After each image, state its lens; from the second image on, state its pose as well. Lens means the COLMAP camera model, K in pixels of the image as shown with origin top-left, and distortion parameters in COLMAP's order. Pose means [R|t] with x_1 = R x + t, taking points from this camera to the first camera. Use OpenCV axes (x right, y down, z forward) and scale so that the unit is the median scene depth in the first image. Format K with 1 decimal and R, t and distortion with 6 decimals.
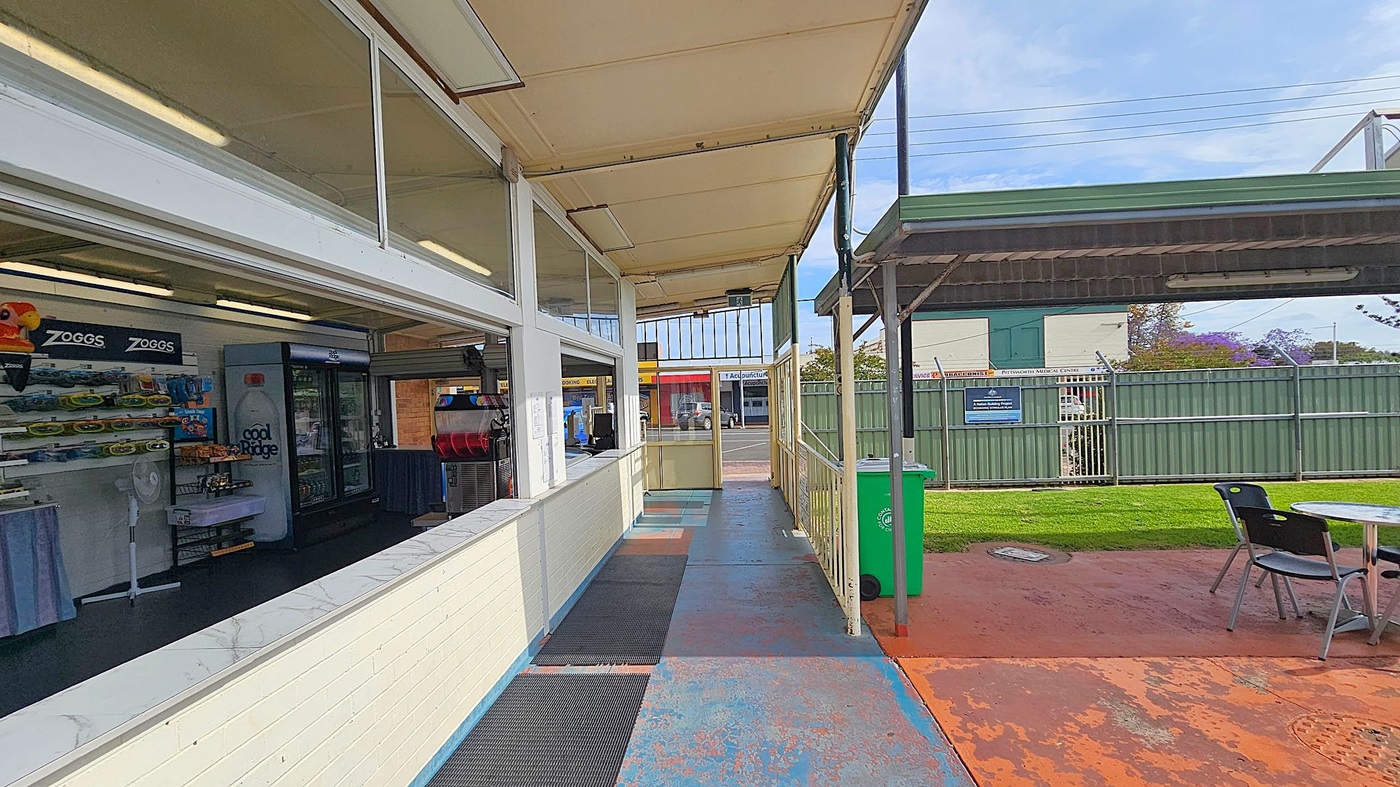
lens RADIAL K [[575.3, 0, 692.5], [0, 575.3, 412.0], [0, 0, 1]] dist [-0.005679, 0.000149]
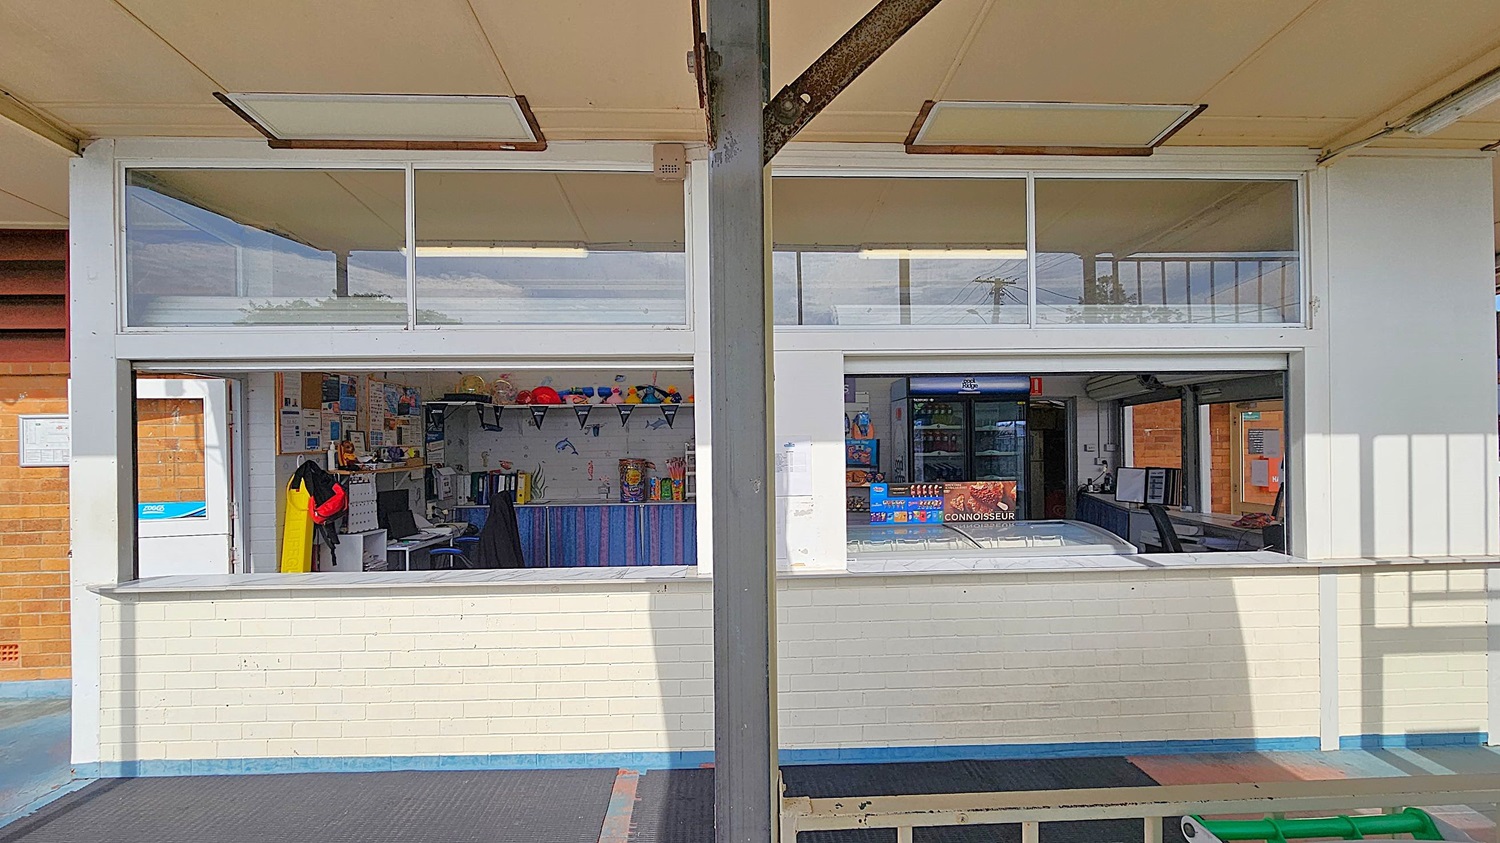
lens RADIAL K [[616.4, 0, 741.9], [0, 616.4, 441.4], [0, 0, 1]] dist [-0.005679, 0.000149]
pose [[0.115477, 0.032722, -0.992771, 0.334335], [-0.026533, 0.999202, 0.029848, -0.031570], [0.992956, 0.022895, 0.116253, 0.584561]]
